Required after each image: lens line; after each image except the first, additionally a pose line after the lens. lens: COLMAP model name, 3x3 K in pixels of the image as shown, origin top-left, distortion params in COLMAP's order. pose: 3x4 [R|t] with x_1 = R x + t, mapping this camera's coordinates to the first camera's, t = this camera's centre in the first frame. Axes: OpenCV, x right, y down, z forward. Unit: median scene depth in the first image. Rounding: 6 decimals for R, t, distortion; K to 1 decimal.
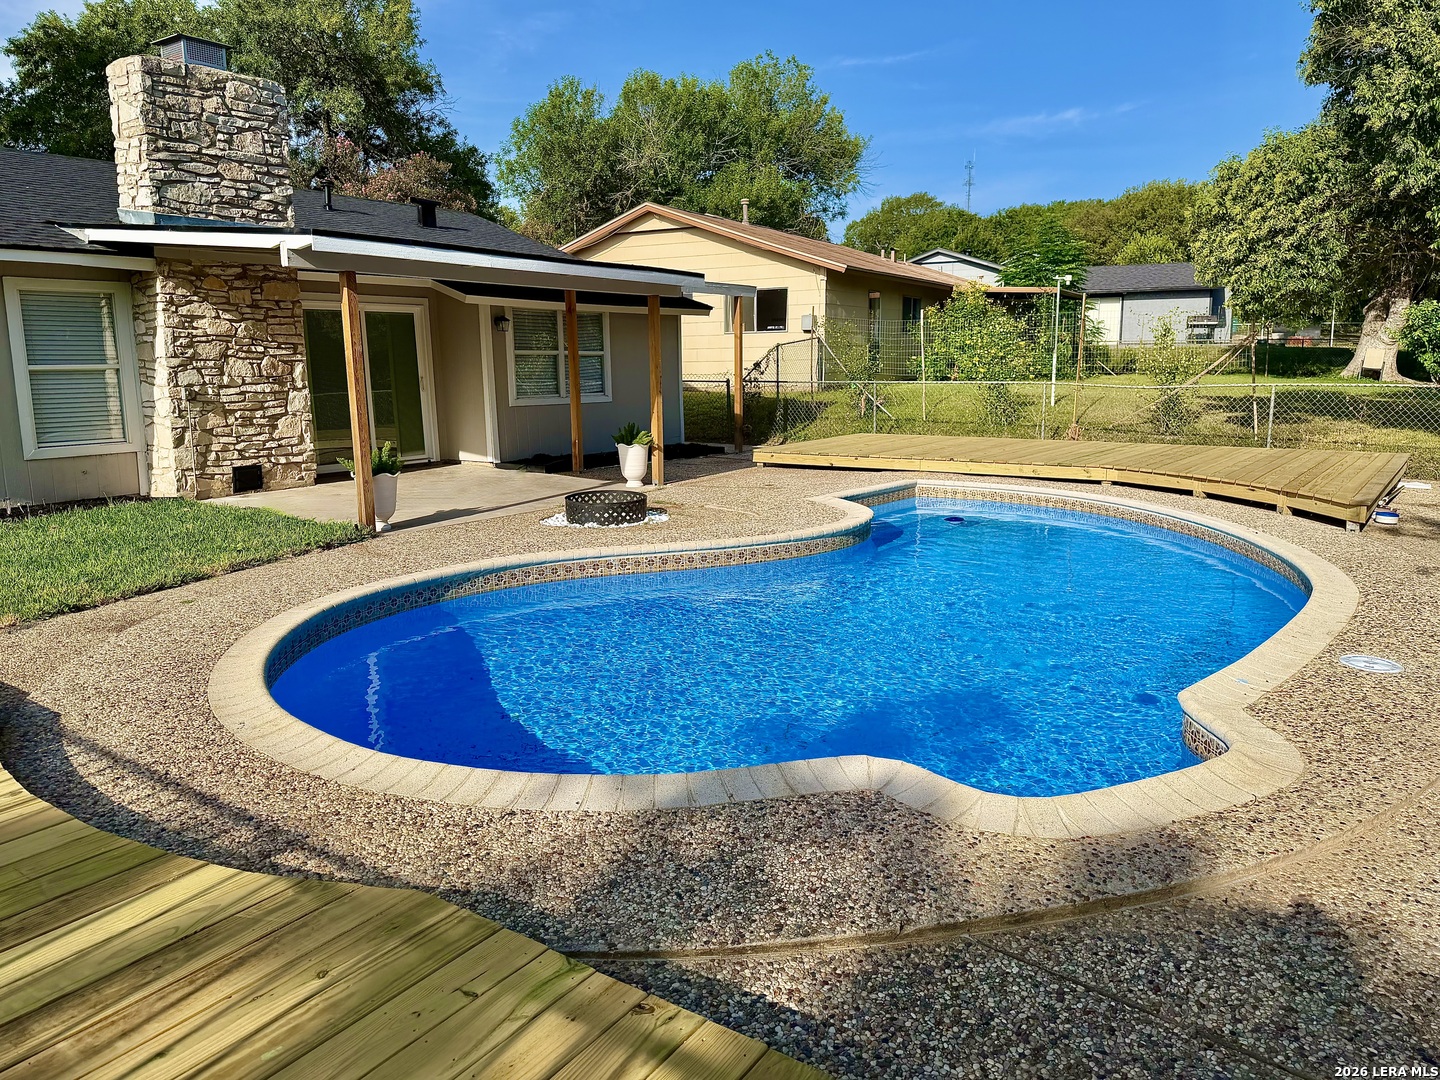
lens RADIAL K [[1014.1, 0, 727.0], [0, 1014.1, 534.1], [0, 0, 1]] dist [0.070138, -0.085124]
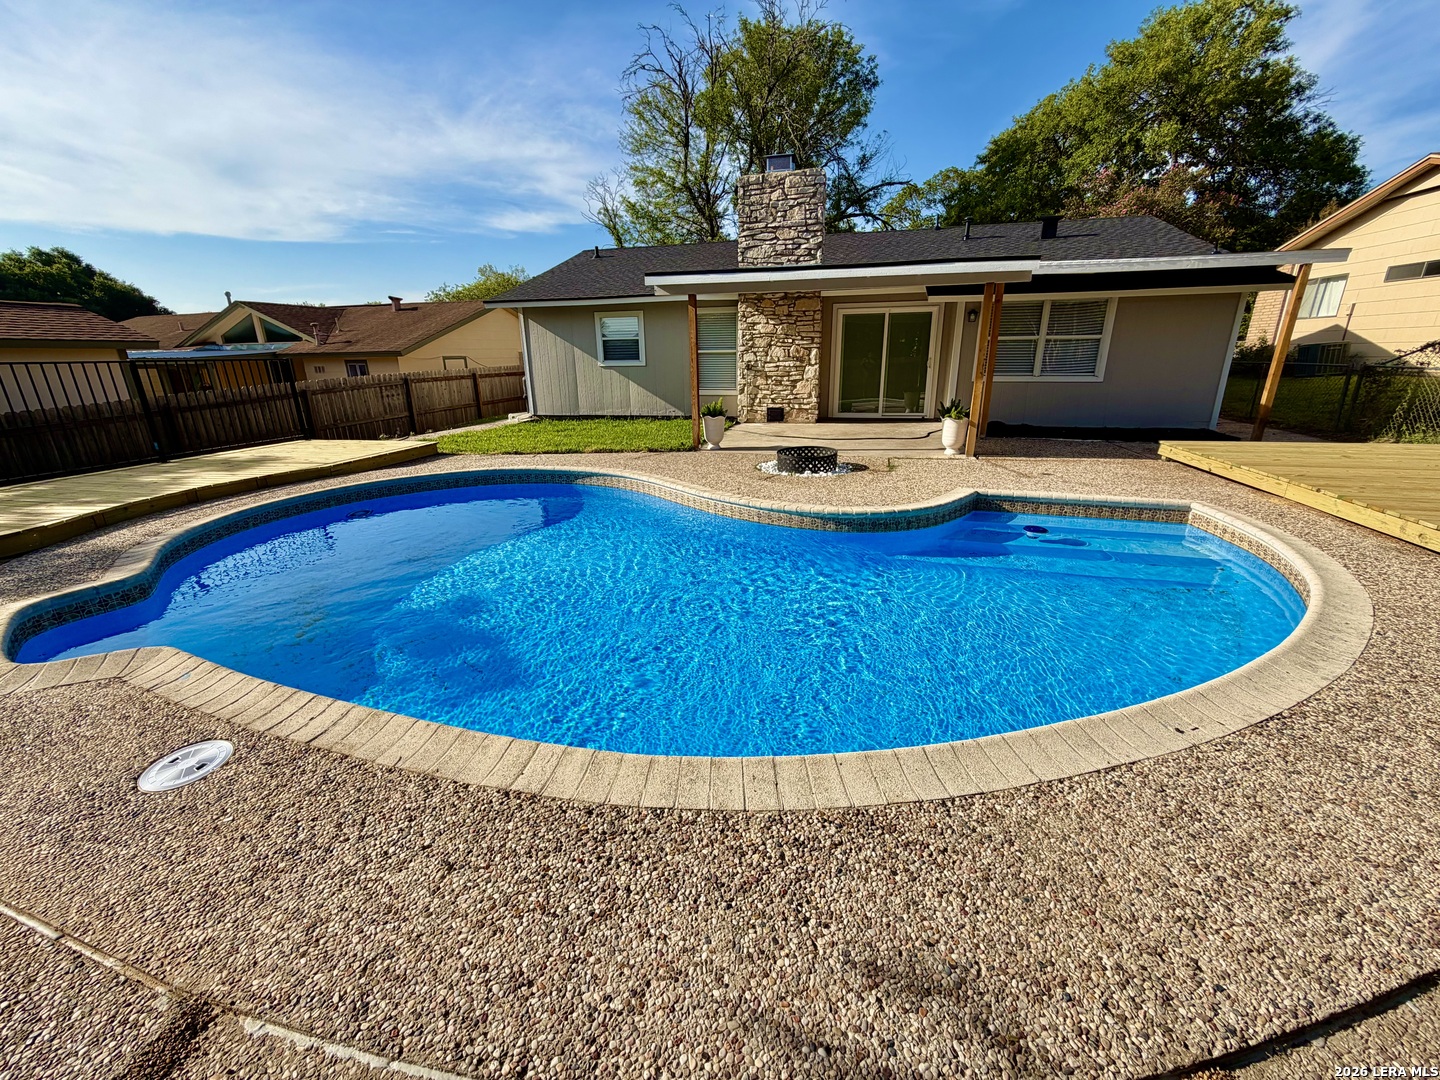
lens RADIAL K [[580.4, 0, 720.1], [0, 580.4, 546.2], [0, 0, 1]] dist [-0.001920, 0.000445]
pose [[0.356921, 0.299793, -0.884721, 0.458138], [-0.149394, 0.953231, 0.262739, -0.083641], [0.922111, 0.038394, 0.385016, 0.494520]]
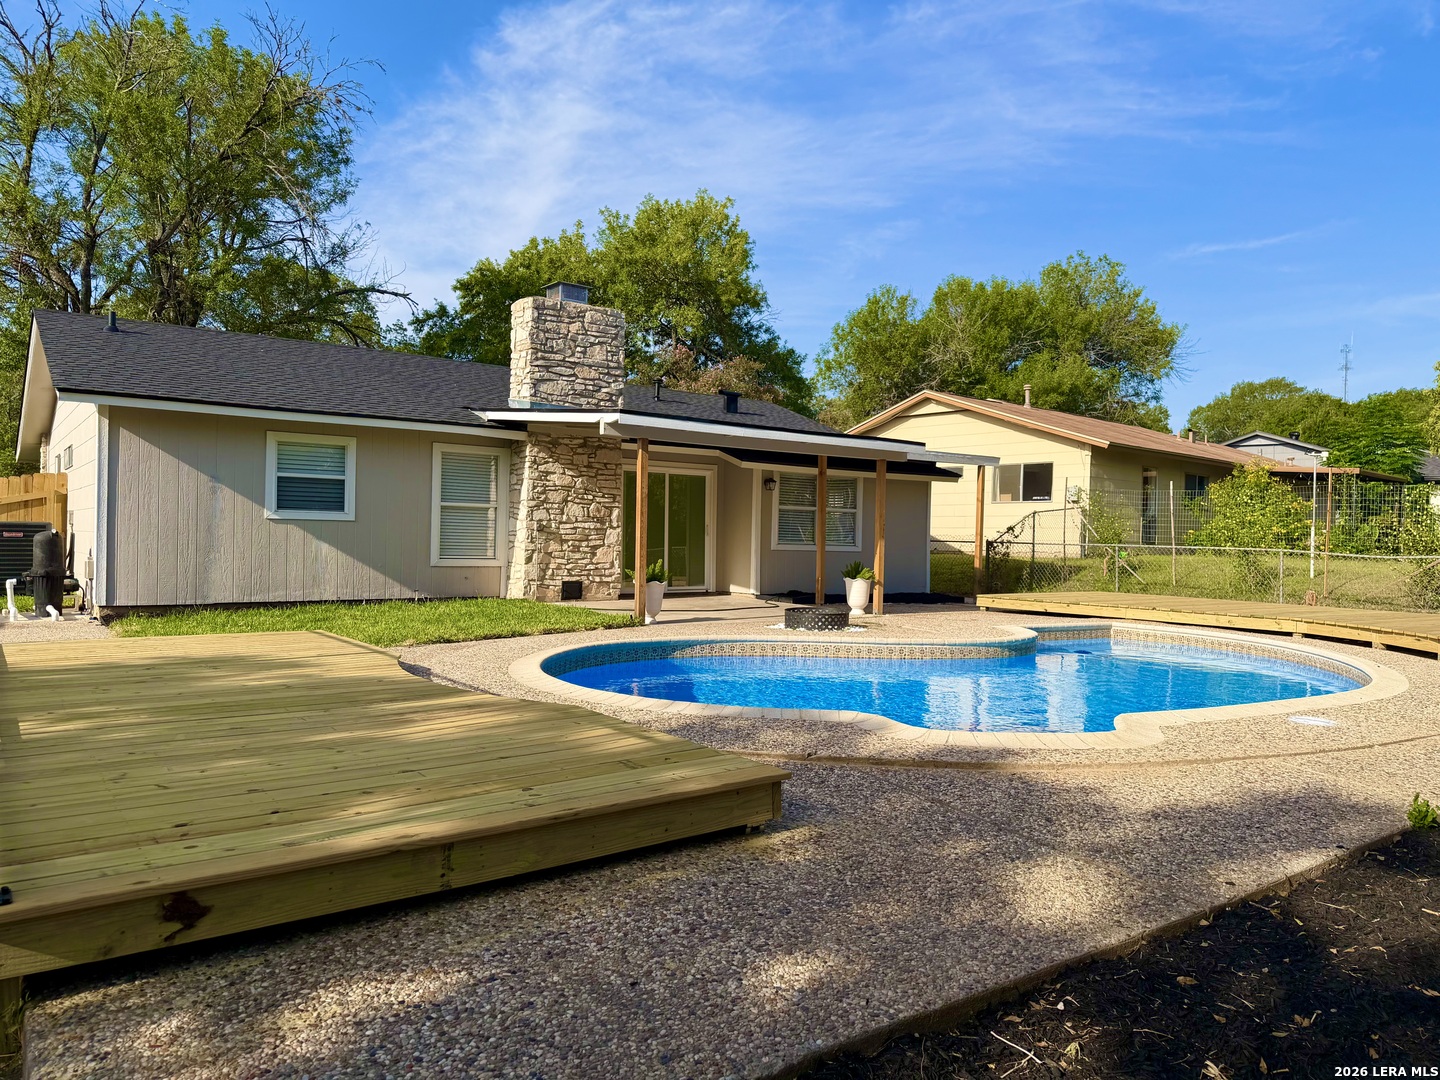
lens RADIAL K [[1014.1, 0, 735.1], [0, 1014.1, 564.9], [0, 0, 1]] dist [0.070138, -0.085124]
pose [[0.951184, 0.038509, -0.306211, 0.138697], [-0.083172, 0.987461, -0.134174, 0.070055], [0.297205, 0.153092, 0.942461, -0.192441]]
